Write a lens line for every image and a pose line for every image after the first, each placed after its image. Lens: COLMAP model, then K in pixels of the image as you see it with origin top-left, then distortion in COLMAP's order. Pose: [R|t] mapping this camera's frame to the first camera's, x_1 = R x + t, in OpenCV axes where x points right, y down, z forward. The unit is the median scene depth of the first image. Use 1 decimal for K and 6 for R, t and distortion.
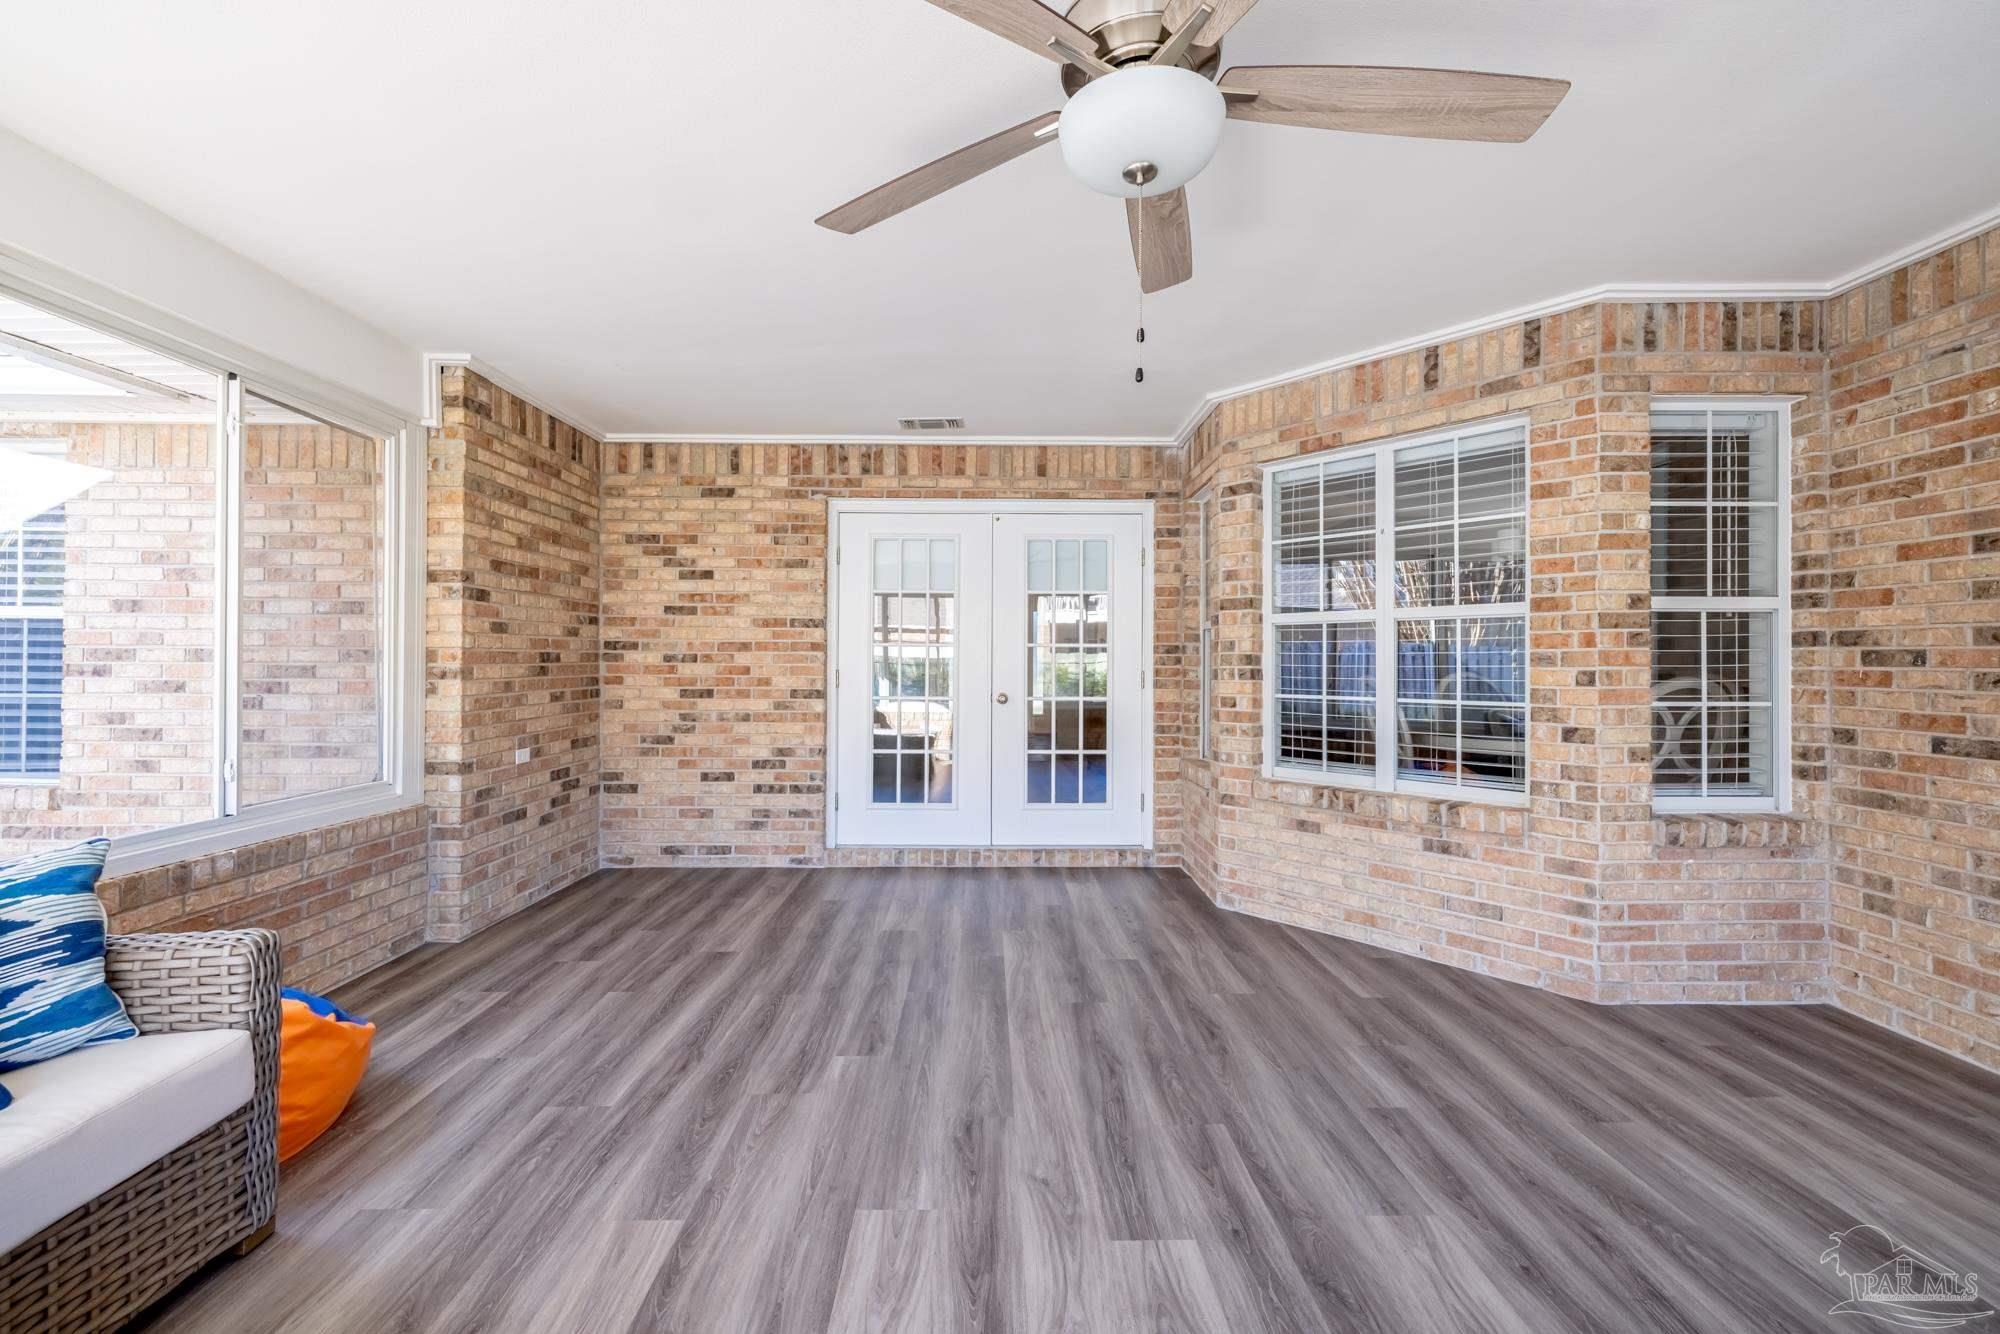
lens RADIAL K [[841.4, 0, 1002.0], [0, 841.4, 660.3], [0, 0, 1]] dist [-0.000563, 0.000106]
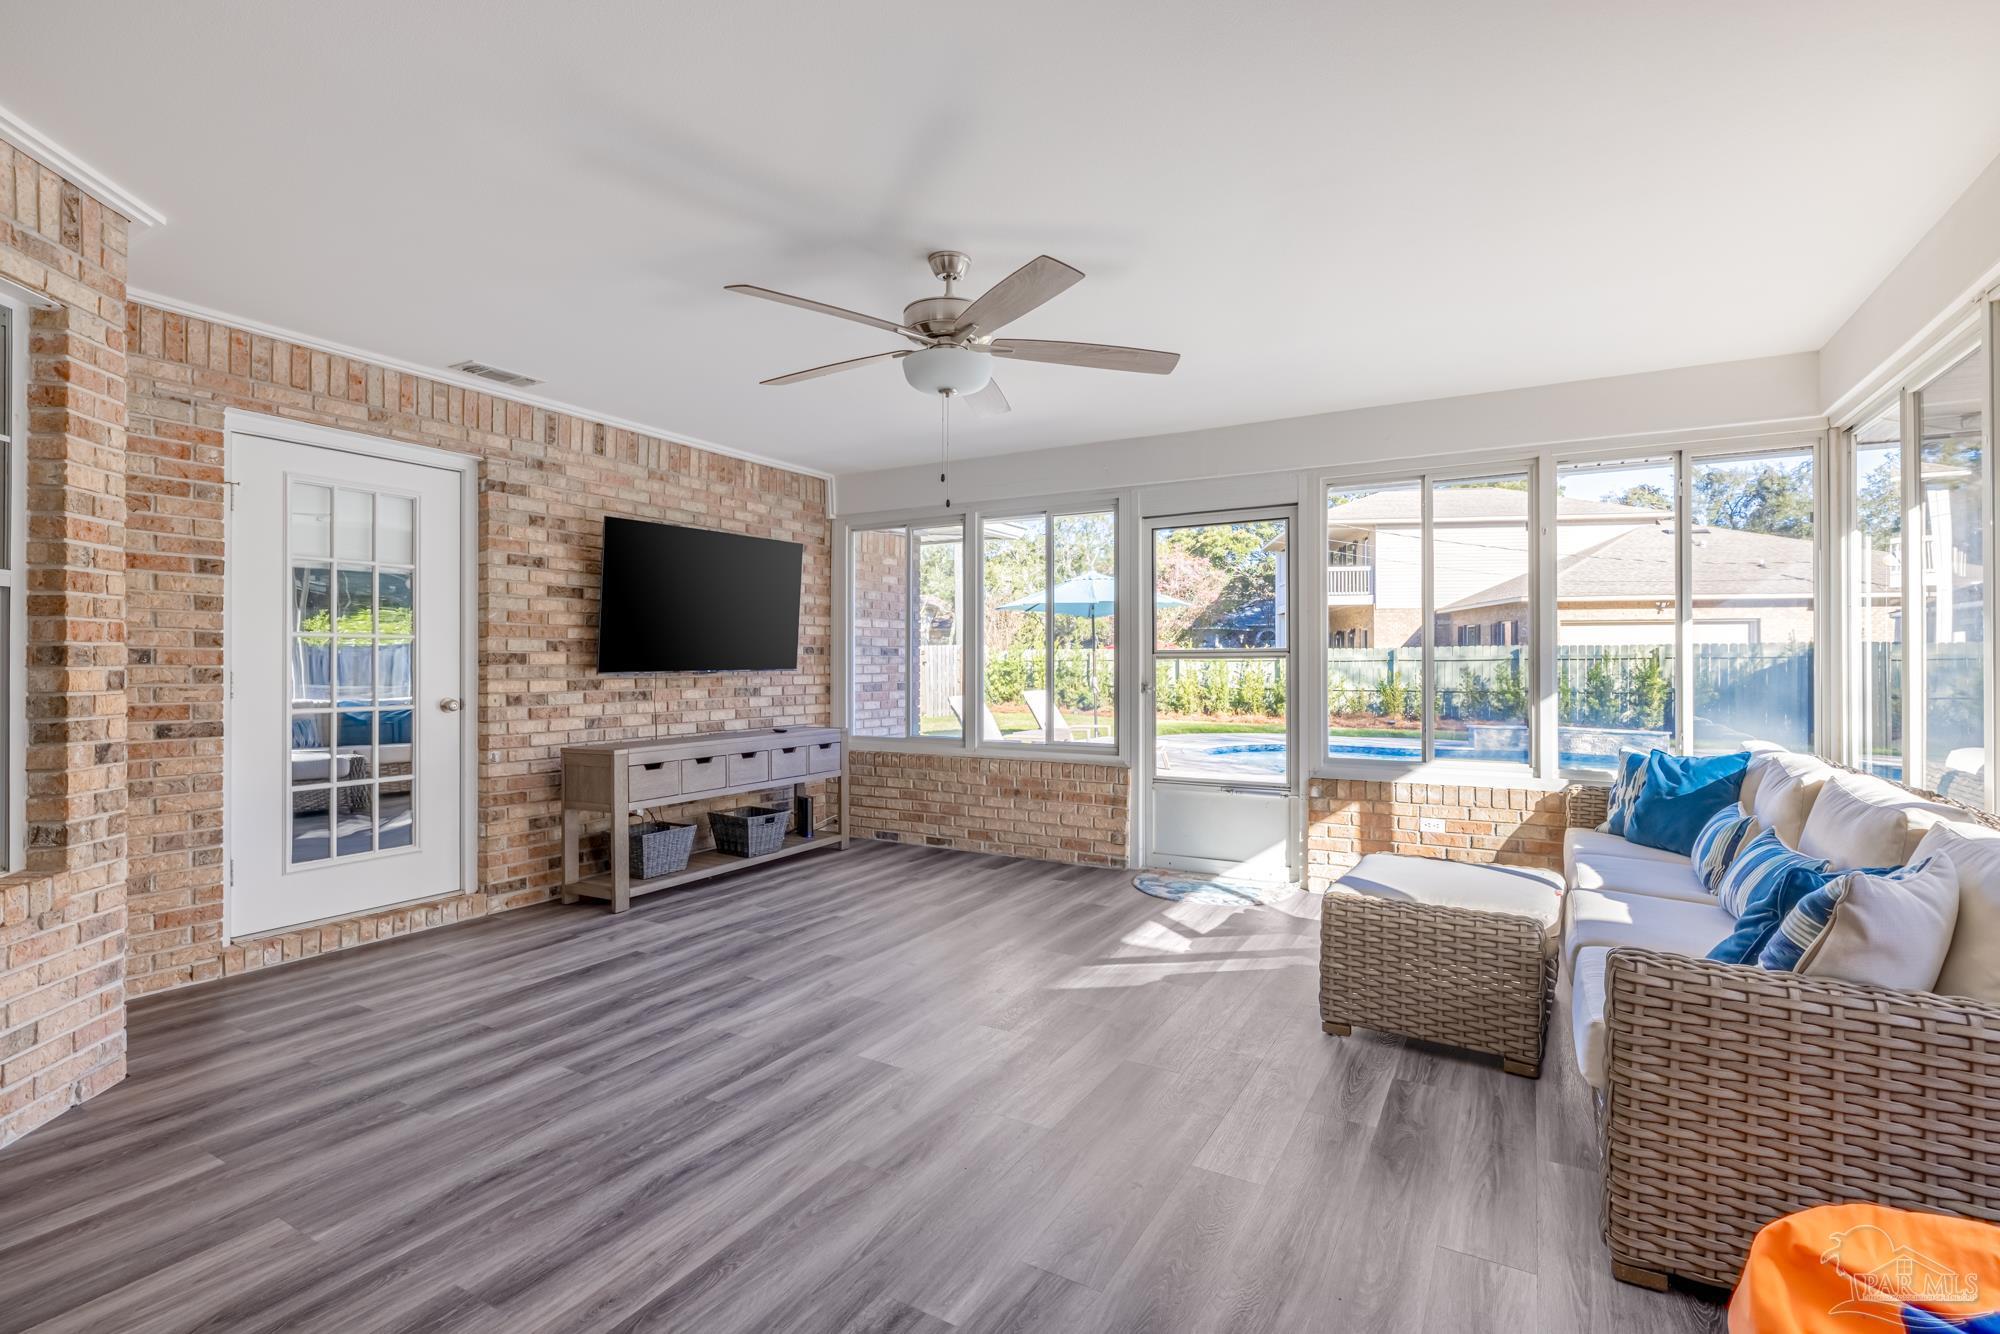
lens RADIAL K [[933.4, 0, 1001.7], [0, 933.4, 663.6], [0, 0, 1]] dist [0.000592, 0.000049]
pose [[-0.858894, -0.002902, 0.512145, -0.562564], [-0.005133, 0.999983, -0.002942, 0.004557], [-0.512127, -0.005155, -0.858894, 1.552467]]
